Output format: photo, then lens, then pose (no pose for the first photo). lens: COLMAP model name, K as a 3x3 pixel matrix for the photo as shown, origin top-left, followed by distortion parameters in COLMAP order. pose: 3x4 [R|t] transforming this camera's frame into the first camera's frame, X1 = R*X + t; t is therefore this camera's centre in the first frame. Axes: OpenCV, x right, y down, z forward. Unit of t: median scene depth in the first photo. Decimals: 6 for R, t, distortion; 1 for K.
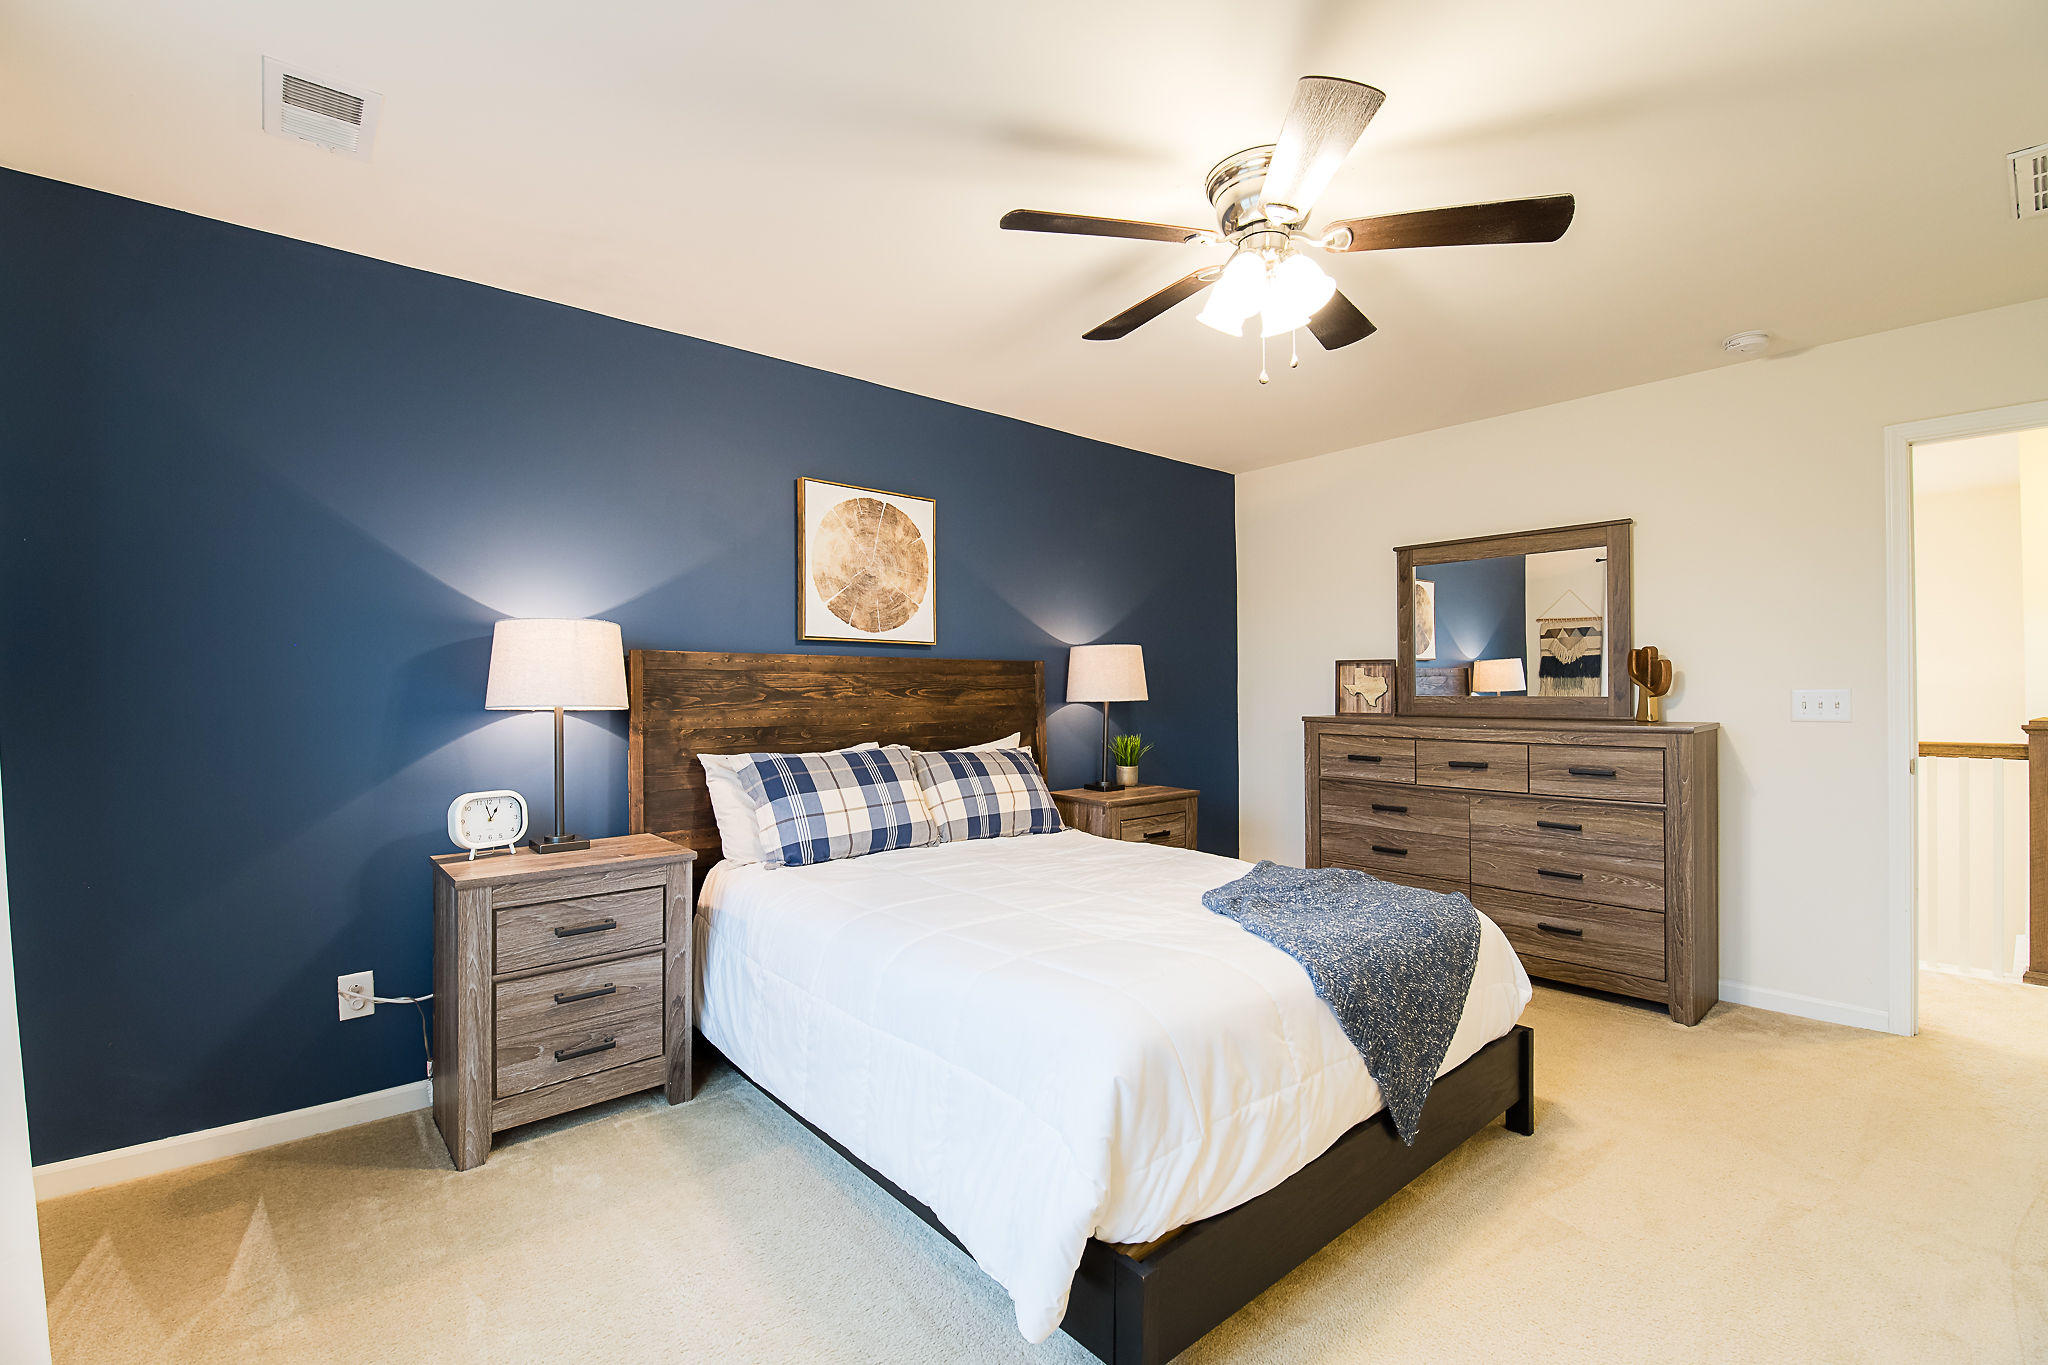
lens RADIAL K [[887.9, 0, 1039.2], [0, 887.9, 667.6], [0, 0, 1]] dist [-0.012649, -0.000501]
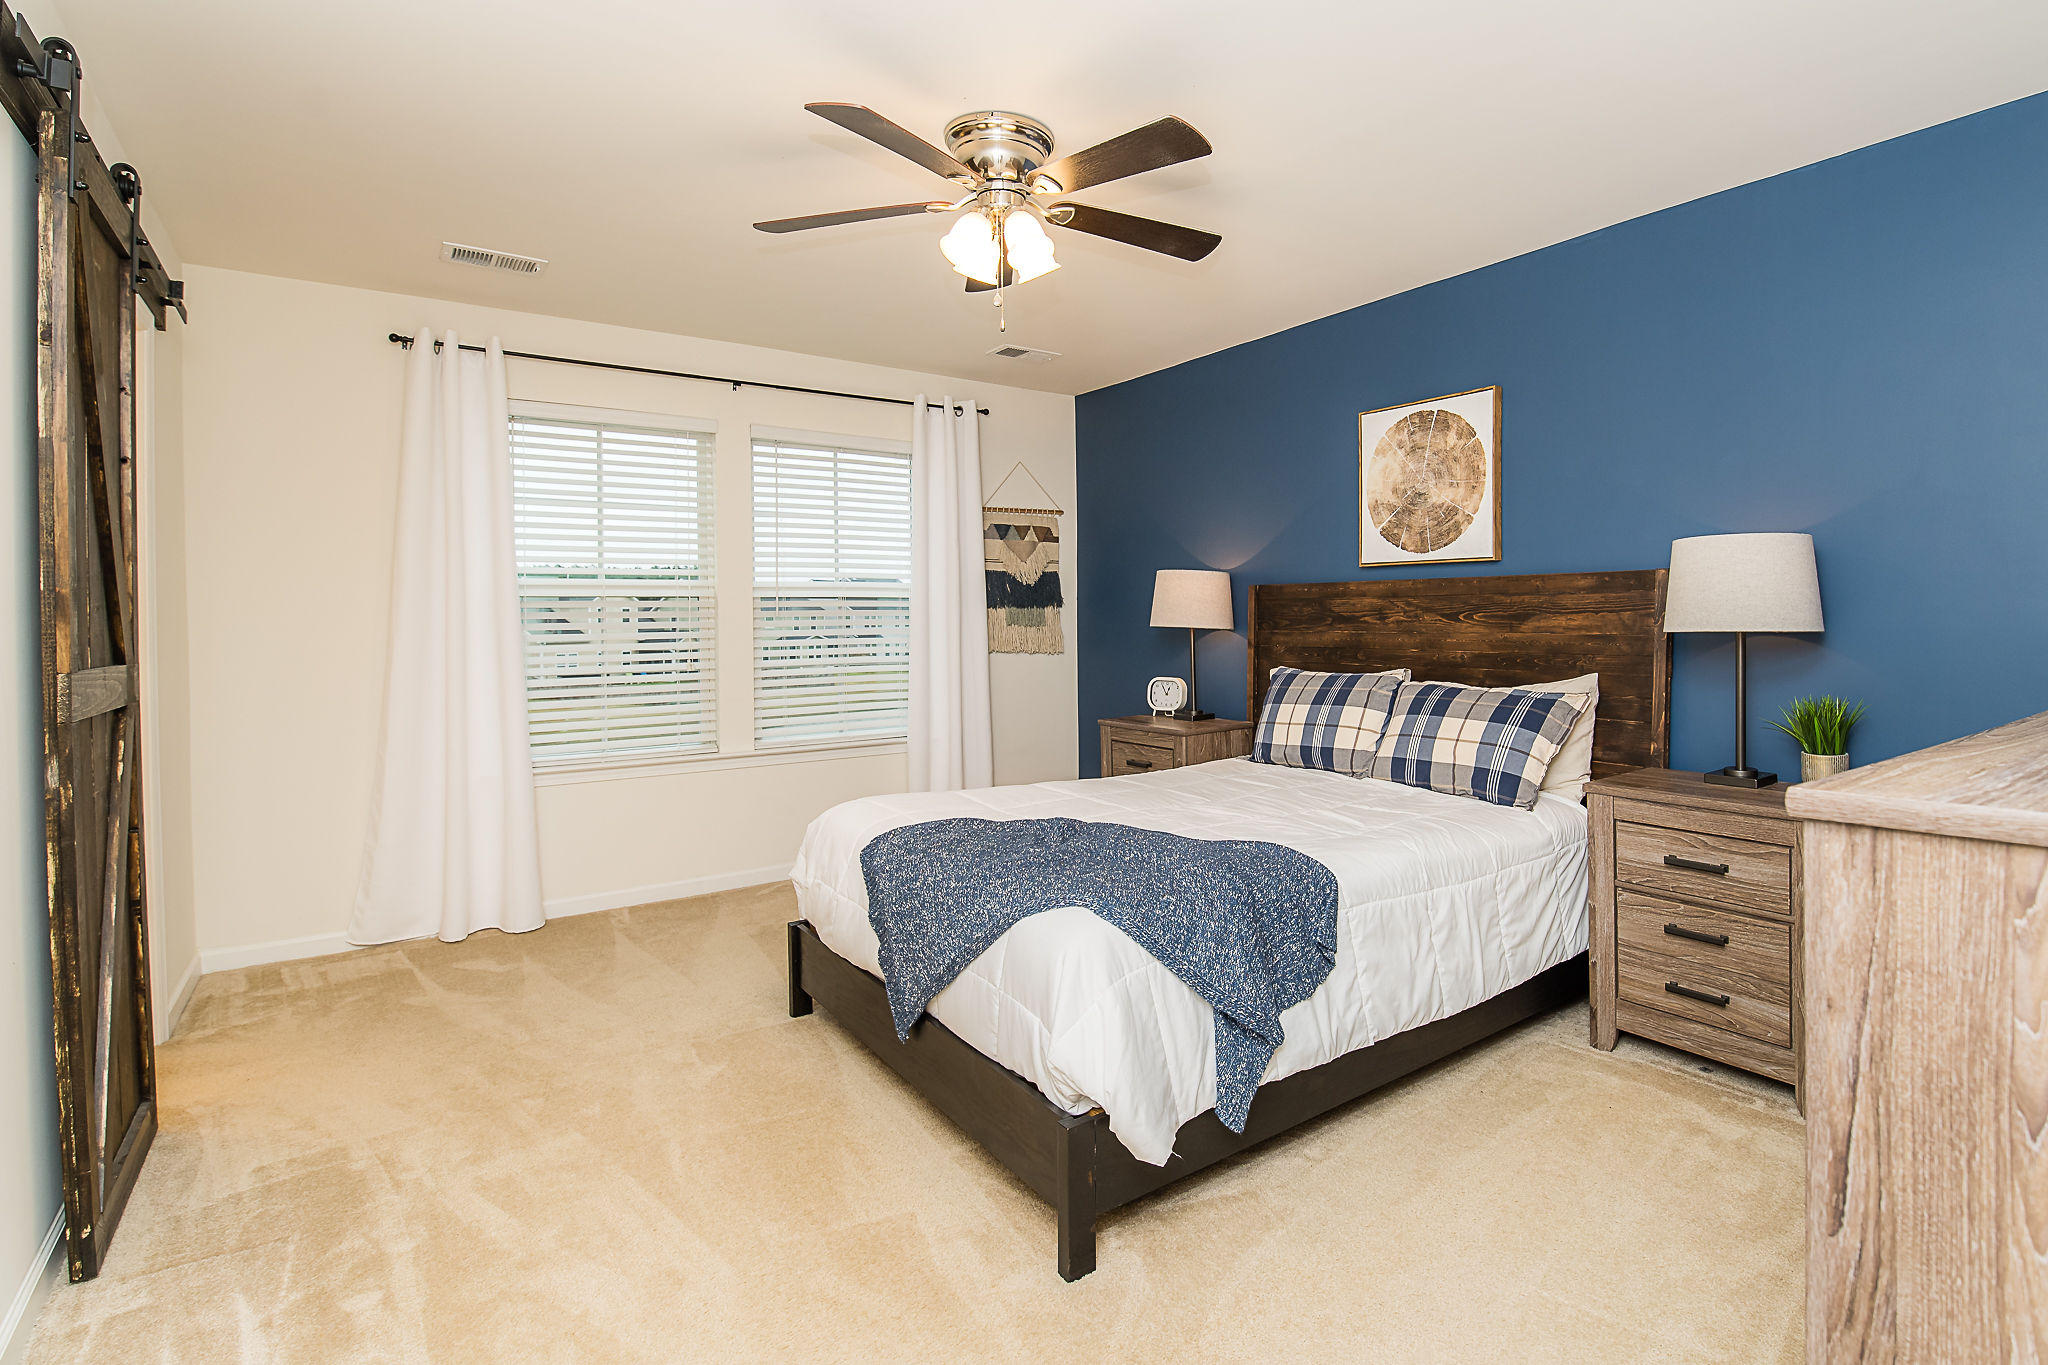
lens RADIAL K [[841.9, 0, 1027.9], [0, 841.9, 615.6], [0, 0, 1]] dist [-0.000305, -0.000070]
pose [[-0.055457, 0.003956, -0.998453, 0.719228], [0.036287, 0.999340, 0.001944, 0.009529], [0.997801, -0.036123, -0.055564, 0.619575]]
